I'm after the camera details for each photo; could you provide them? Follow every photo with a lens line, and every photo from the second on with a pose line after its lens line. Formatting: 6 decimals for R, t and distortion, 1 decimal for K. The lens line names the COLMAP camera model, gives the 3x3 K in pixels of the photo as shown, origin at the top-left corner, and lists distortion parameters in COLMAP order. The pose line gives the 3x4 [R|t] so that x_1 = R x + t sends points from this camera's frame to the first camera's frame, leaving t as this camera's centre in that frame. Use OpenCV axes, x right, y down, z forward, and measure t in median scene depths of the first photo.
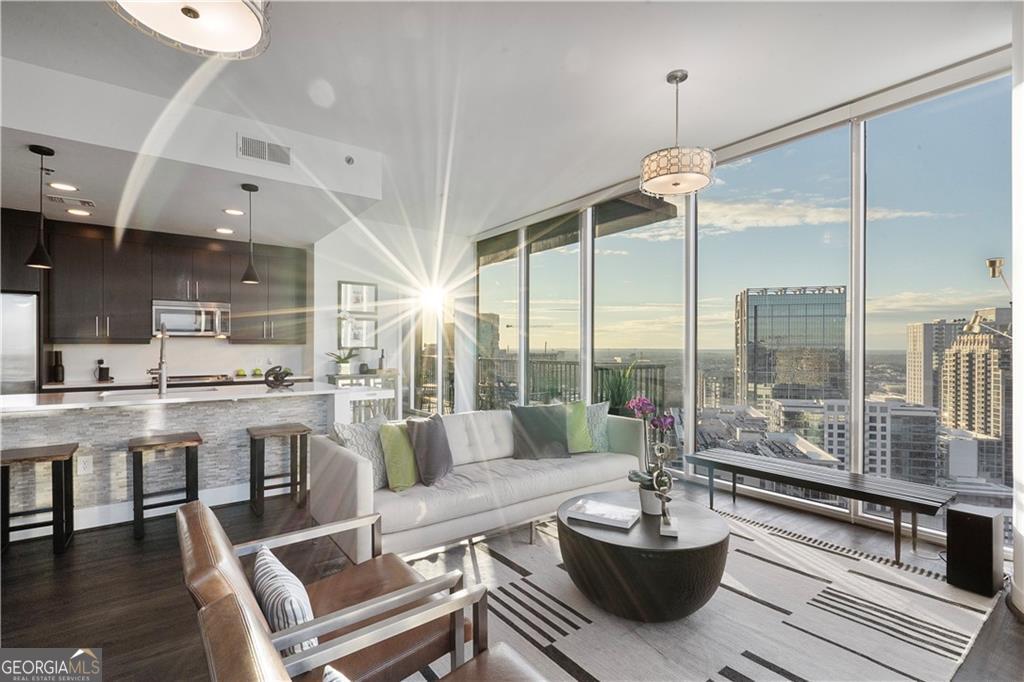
lens RADIAL K [[472.8, 0, 503.2], [0, 472.8, 347.1], [0, 0, 1]] dist [-0.009033, 0.000579]
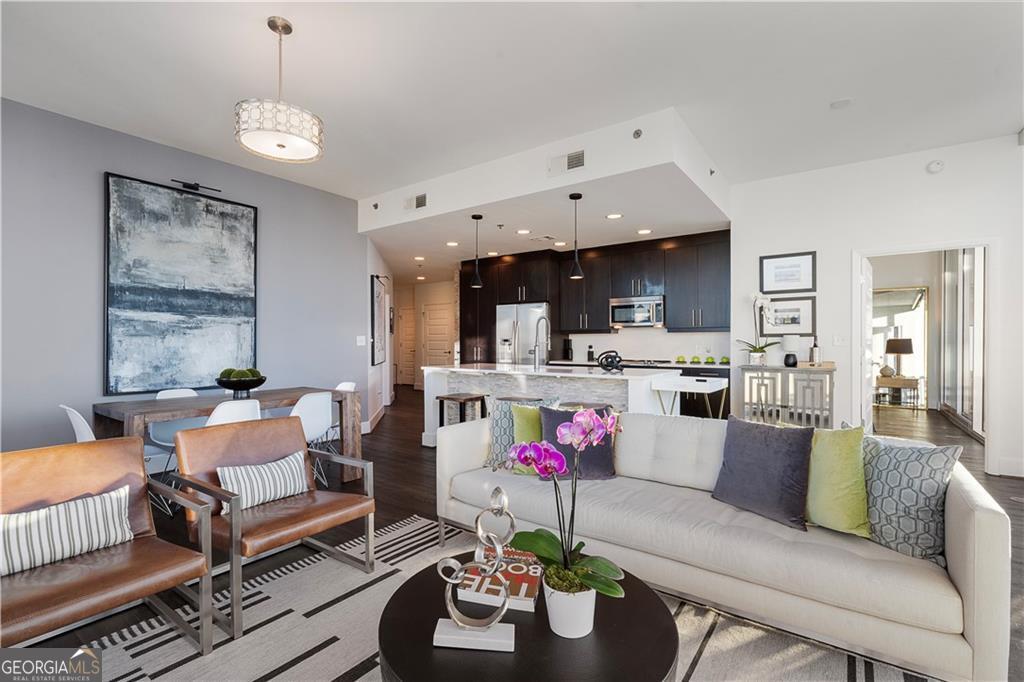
lens RADIAL K [[460.6, 0, 508.2], [0, 460.6, 348.9], [0, 0, 1]] dist [-0.001247, 0.000022]
pose [[0.300826, 0.015047, -0.953560, 0.384100], [0.003234, 0.999854, 0.016797, 0.014165], [0.953674, -0.008137, 0.300733, 0.380855]]
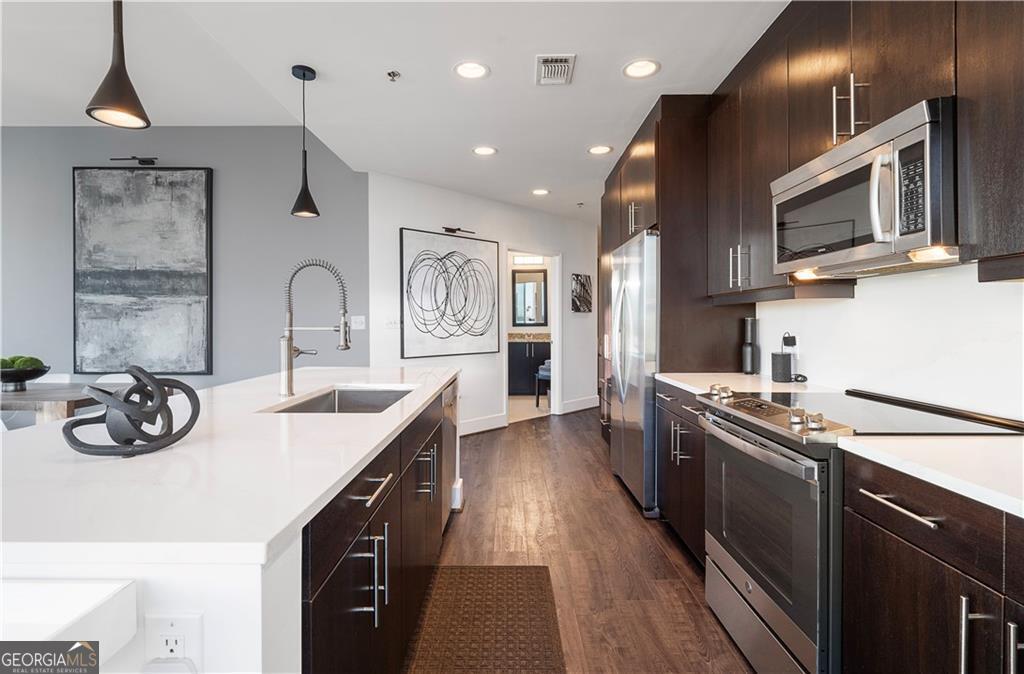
lens RADIAL K [[479.0, 0, 507.5], [0, 479.0, 327.1], [0, 0, 1]] dist [-0.001174, -0.000097]
pose [[-0.597741, 0.008692, -0.801642, -0.318393], [0.002877, 0.999958, 0.008698, 0.013027], [0.801684, 0.002893, -0.597741, 1.109095]]
